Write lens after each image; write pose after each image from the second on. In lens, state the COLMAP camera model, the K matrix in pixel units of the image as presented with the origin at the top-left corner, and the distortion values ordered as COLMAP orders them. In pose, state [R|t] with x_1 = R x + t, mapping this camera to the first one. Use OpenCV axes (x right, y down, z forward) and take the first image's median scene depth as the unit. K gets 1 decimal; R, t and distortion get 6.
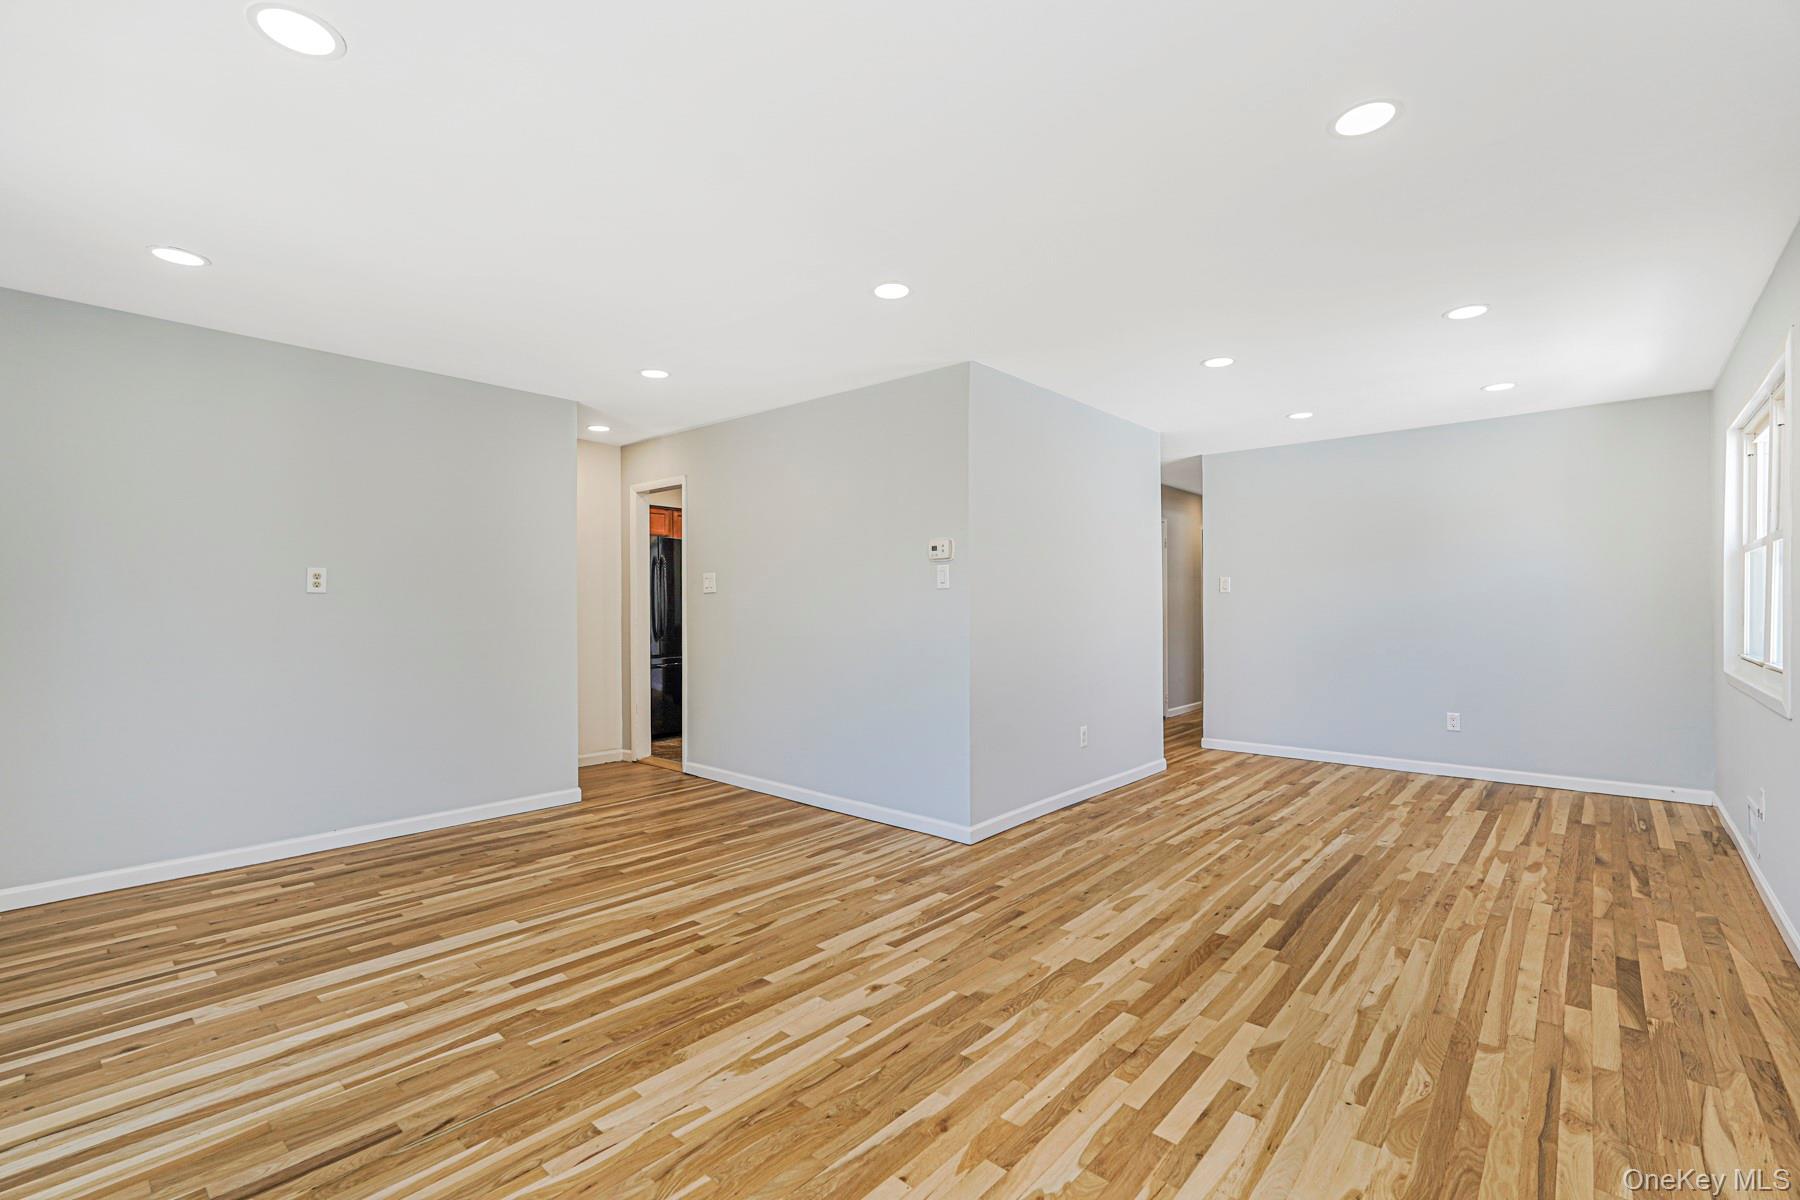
lens RADIAL K [[792.8, 0, 894.1], [0, 792.8, 603.3], [0, 0, 1]] dist [-0.016162, 0.008973]
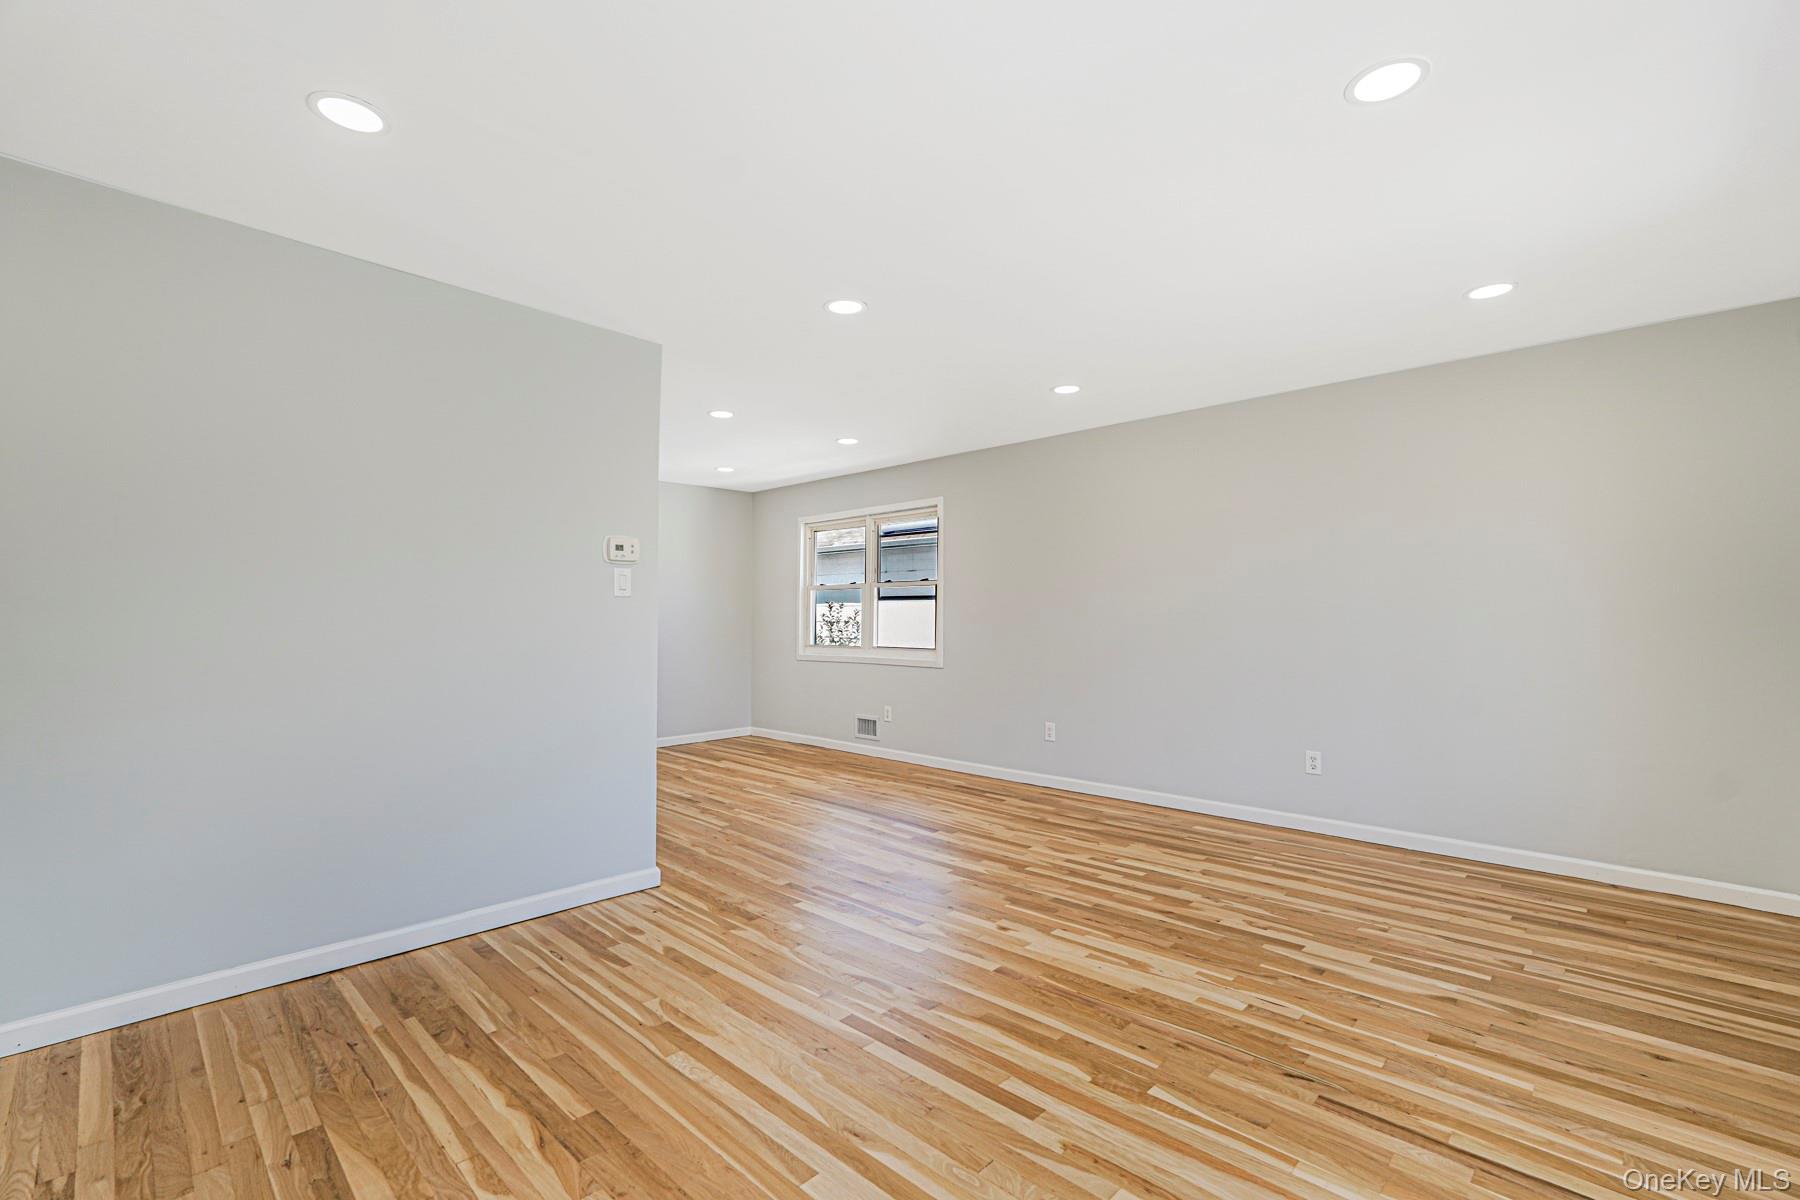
lens RADIAL K [[792.8, 0, 906.6], [0, 792.8, 601.0], [0, 0, 1]] dist [-0.016162, 0.008973]
pose [[0.033564, 0.025883, 0.999101, -1.127508], [-0.005115, 0.999656, -0.025726, 0.009603], [-0.999423, -0.004247, 0.033685, 0.988410]]
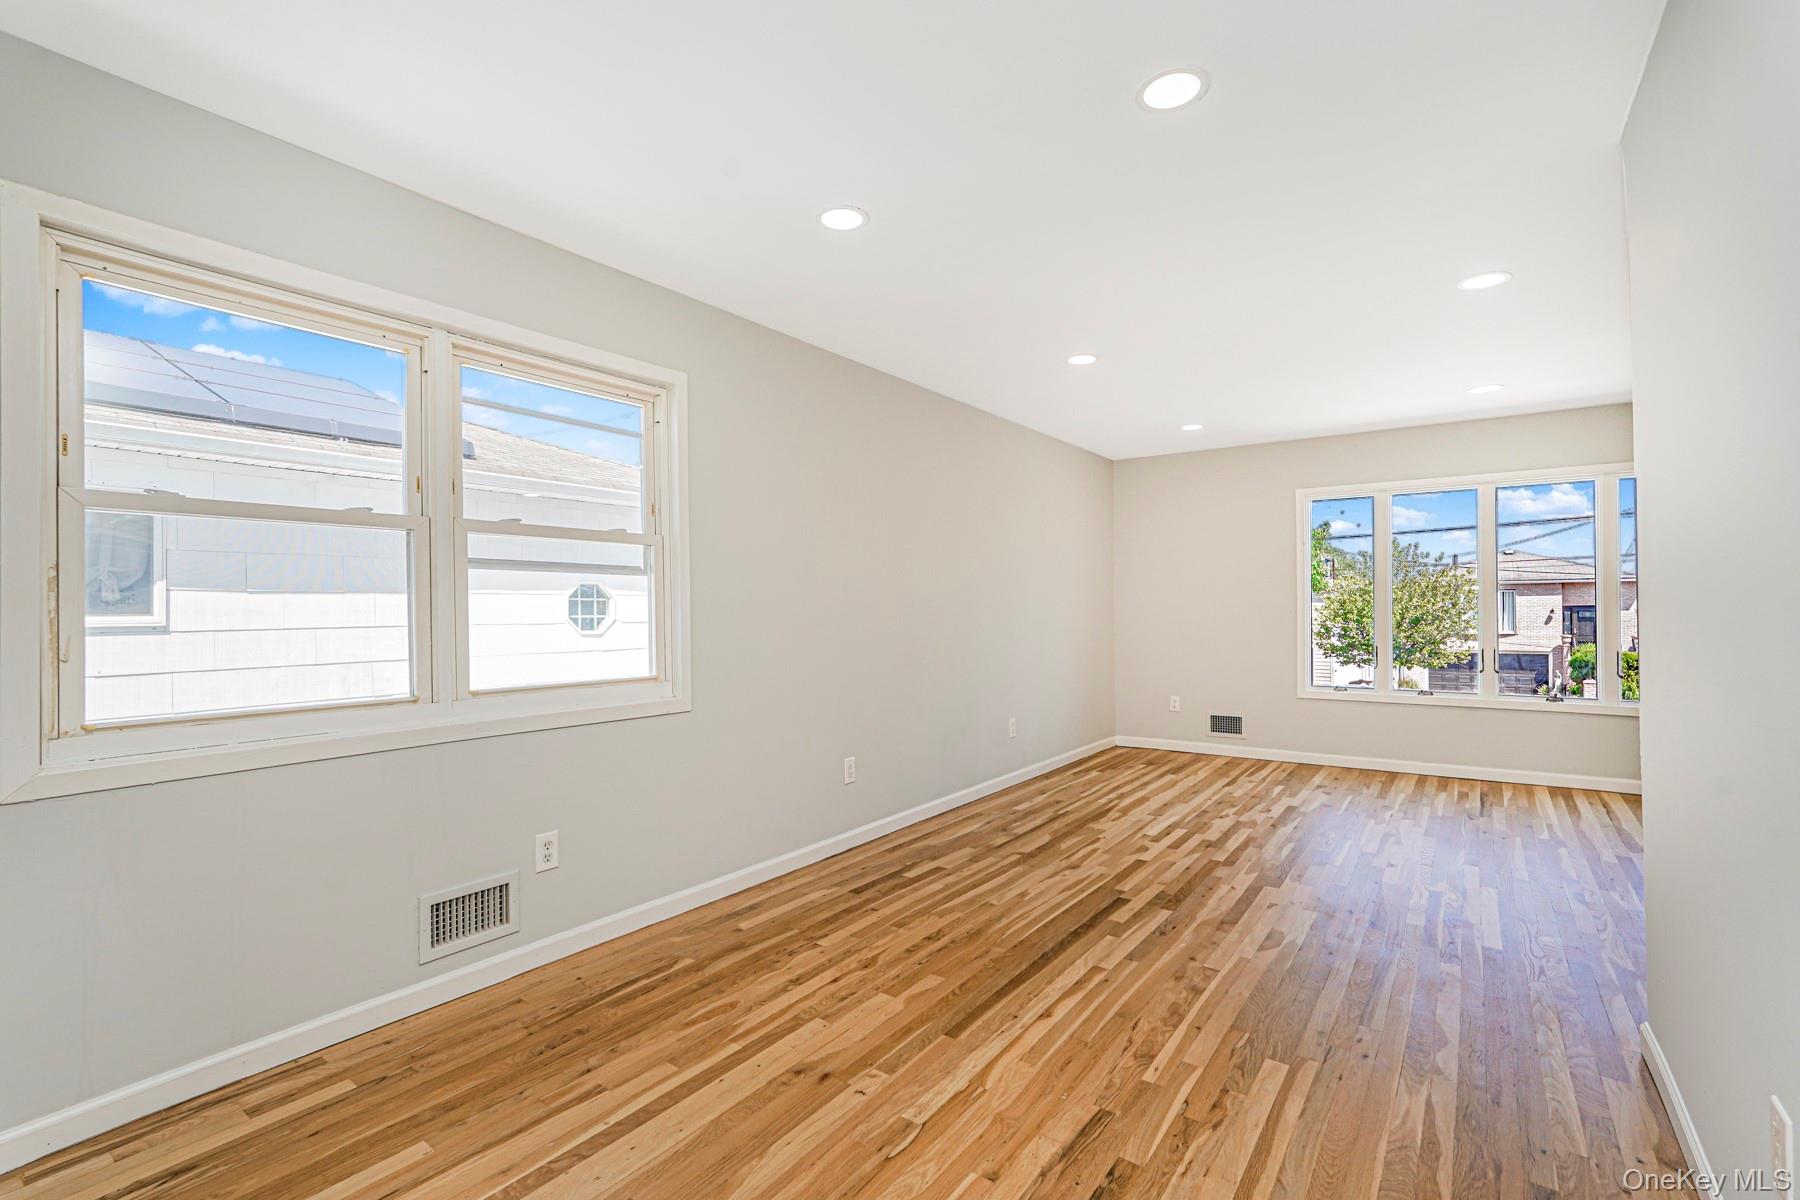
lens RADIAL K [[792.8, 0, 898.6], [0, 792.8, 609.8], [0, 0, 1]] dist [-0.016162, 0.008973]
pose [[-0.995358, 0.013396, -0.095304, 0.905414], [0.014218, 0.999867, -0.007946, 0.011144], [0.095185, -0.009264, -0.995416, 2.106925]]
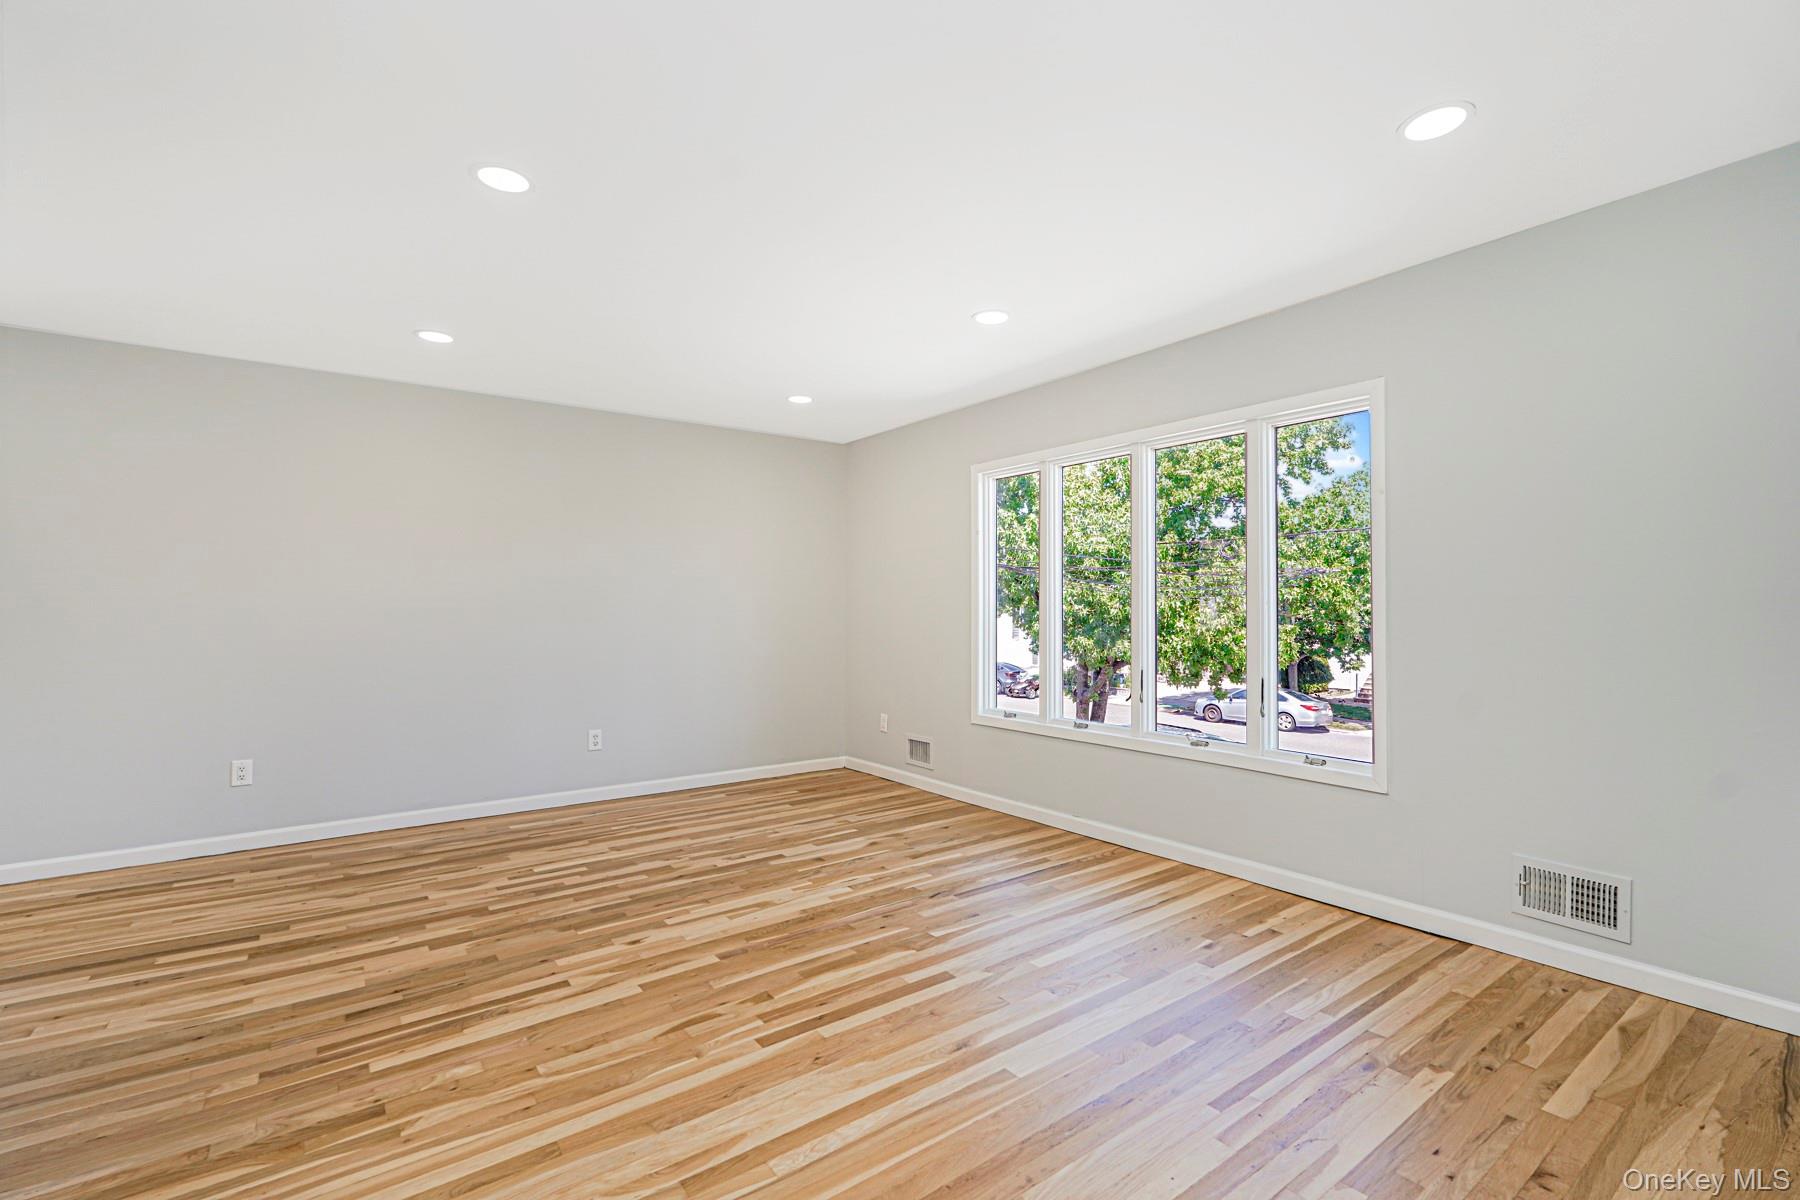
lens RADIAL K [[792.8, 0, 893.8], [0, 792.8, 601.3], [0, 0, 1]] dist [-0.016162, 0.008973]
pose [[-0.977077, 0.011878, 0.212554, -0.570292], [0.007610, 0.999753, -0.020886, 0.016336], [-0.212750, -0.018789, -0.976926, 1.821853]]
